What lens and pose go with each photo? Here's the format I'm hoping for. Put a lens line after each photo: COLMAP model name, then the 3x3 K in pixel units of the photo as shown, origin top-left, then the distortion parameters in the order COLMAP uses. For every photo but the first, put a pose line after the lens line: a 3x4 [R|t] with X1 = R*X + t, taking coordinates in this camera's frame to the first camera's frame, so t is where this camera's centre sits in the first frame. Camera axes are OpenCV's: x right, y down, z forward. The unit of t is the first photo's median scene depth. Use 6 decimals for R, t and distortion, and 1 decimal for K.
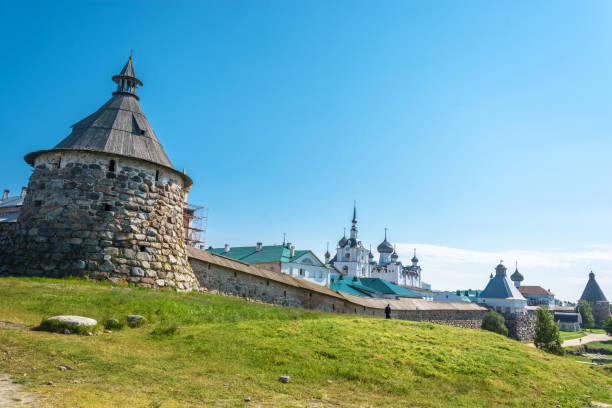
lens RADIAL K [[514.3, 0, 287.3], [0, 514.3, 202.7], [0, 0, 1]] dist [-0.023004, 0.004591]
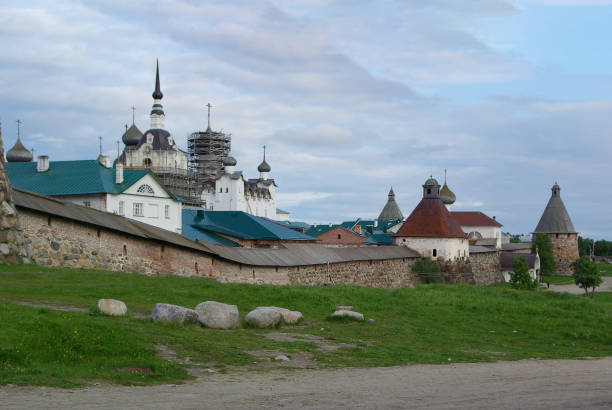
lens RADIAL K [[1086.7, 0, 347.1], [0, 1086.7, 348.6], [0, 0, 1]] dist [-0.030331, 0.124446]
pose [[0.930302, -0.080948, 0.357751, -0.322483], [-0.024444, 0.959494, 0.280668, -0.095113], [-0.365979, -0.269850, 0.890640, -0.296548]]
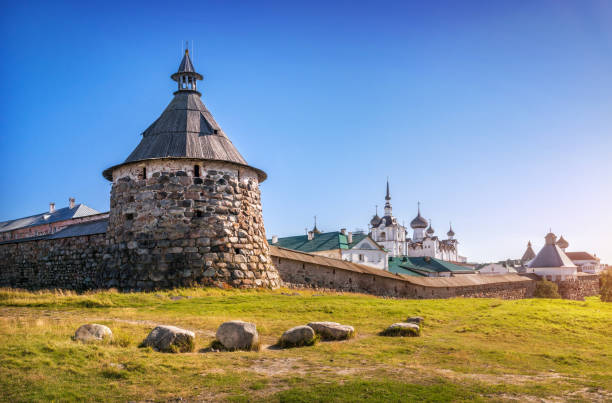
lens RADIAL K [[550.8, 0, 266.8], [0, 550.8, 301.8], [0, 0, 1]] dist [-0.089630, 0.011707]
pose [[0.994949, -0.084361, -0.054403, -0.166120], [0.094066, 0.972751, 0.211912, -0.036085], [0.035044, -0.215959, 0.975773, -0.073730]]
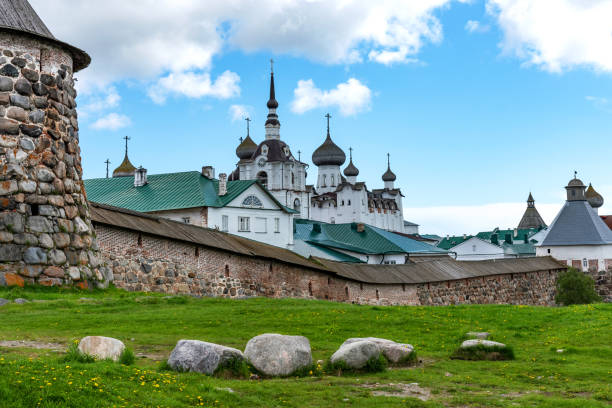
lens RADIAL K [[1153.7, 0, 353.5], [0, 1153.7, 82.4], [0, 0, 1]] dist [0.017971, -0.090298]
pose [[0.962967, -0.040358, 0.266582, -0.265368], [0.032341, 0.998885, 0.034399, -0.060924], [-0.267673, -0.024504, 0.963198, -0.163002]]
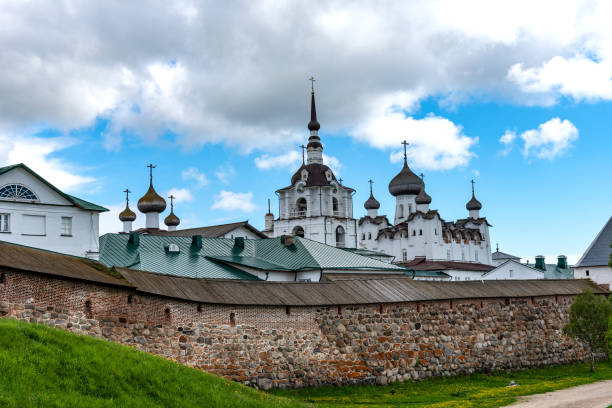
lens RADIAL K [[987.7, 0, 318.1], [0, 987.7, 205.8], [0, 0, 1]] dist [0.014414, -0.062424]
pose [[0.996014, -0.089043, -0.005247, 0.428046], [0.089196, 0.993908, 0.064741, 0.160205], [-0.000550, -0.064951, 0.997888, 0.486876]]
